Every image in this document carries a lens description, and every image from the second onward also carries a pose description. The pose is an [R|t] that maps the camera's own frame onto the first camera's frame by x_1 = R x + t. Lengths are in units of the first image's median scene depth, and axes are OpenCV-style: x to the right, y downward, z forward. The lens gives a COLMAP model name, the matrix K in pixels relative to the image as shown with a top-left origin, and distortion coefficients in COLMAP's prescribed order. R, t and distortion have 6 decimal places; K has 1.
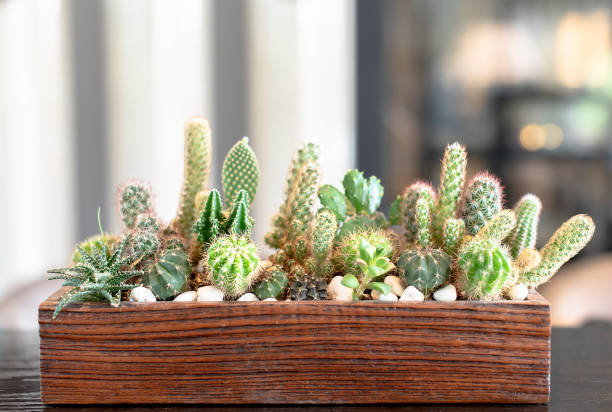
lens RADIAL K [[1025.8, 0, 306.0], [0, 1025.8, 206.0], [0, 0, 1]] dist [-0.010556, -0.089370]
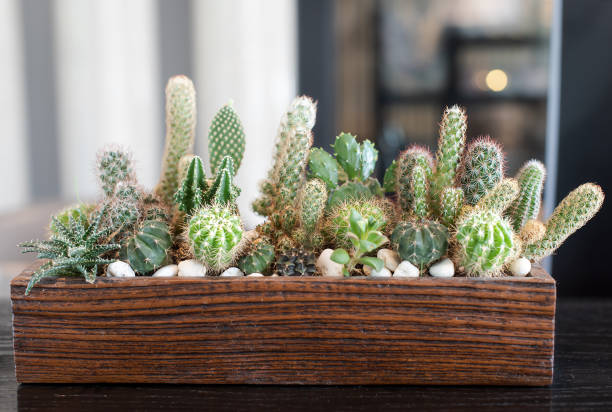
lens RADIAL K [[960.4, 0, 293.1], [0, 960.4, 205.6], [0, 0, 1]] dist [-0.021562, -0.002469]
pose [[0.999704, 0.000054, -0.024318, 0.021148], [0.001565, 0.997781, 0.066566, -0.030674], [0.024267, -0.066584, 0.997486, 0.127288]]
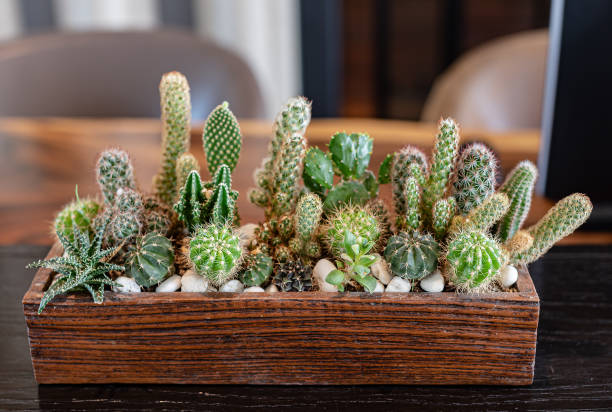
lens RADIAL K [[960.4, 0, 293.1], [0, 960.4, 205.6], [0, 0, 1]] dist [-0.021562, -0.002469]
pose [[0.999518, -0.011118, -0.028998, 0.029880], [0.019908, 0.946025, 0.323482, -0.283913], [0.023836, -0.323903, 0.945790, 0.152178]]
